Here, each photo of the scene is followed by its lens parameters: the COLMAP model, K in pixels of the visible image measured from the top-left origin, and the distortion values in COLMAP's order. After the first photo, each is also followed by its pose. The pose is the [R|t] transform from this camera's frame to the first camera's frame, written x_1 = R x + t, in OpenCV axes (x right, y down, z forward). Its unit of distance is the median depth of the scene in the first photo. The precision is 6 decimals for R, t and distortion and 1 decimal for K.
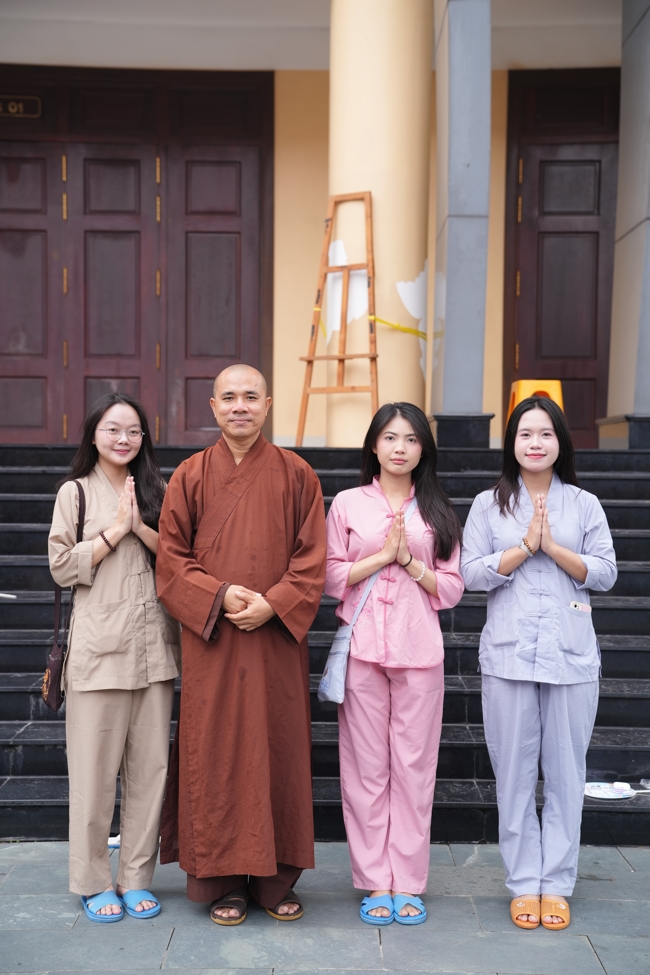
lens RADIAL K [[1328.8, 0, 325.0], [0, 1328.8, 487.5], [0, 0, 1]] dist [0.021084, 0.940755]
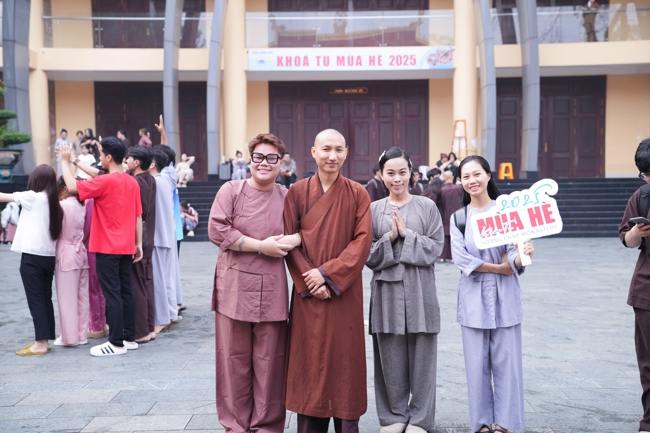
lens RADIAL K [[807.9, 0, 325.0], [0, 807.9, 216.5], [0, 0, 1]] dist [0.024331, 0.571177]
pose [[0.999784, -0.020388, -0.004141, -0.328002], [0.020509, 0.999282, 0.031843, -0.000343], [0.003488, -0.031921, 0.999484, -1.293088]]
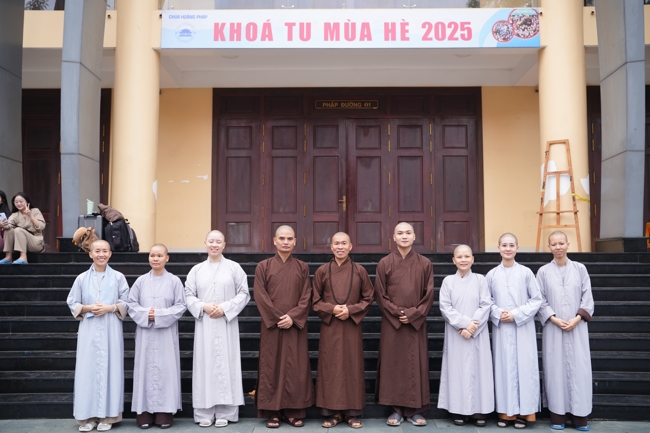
lens RADIAL K [[653.3, 0, 325.0], [0, 653.3, 216.5], [0, 0, 1]] dist [-0.074447, 0.213443]
pose [[0.999855, -0.012854, -0.011142, -0.290672], [0.011876, 0.996409, -0.083831, -0.002581], [0.012179, 0.083686, 0.996418, -0.076006]]
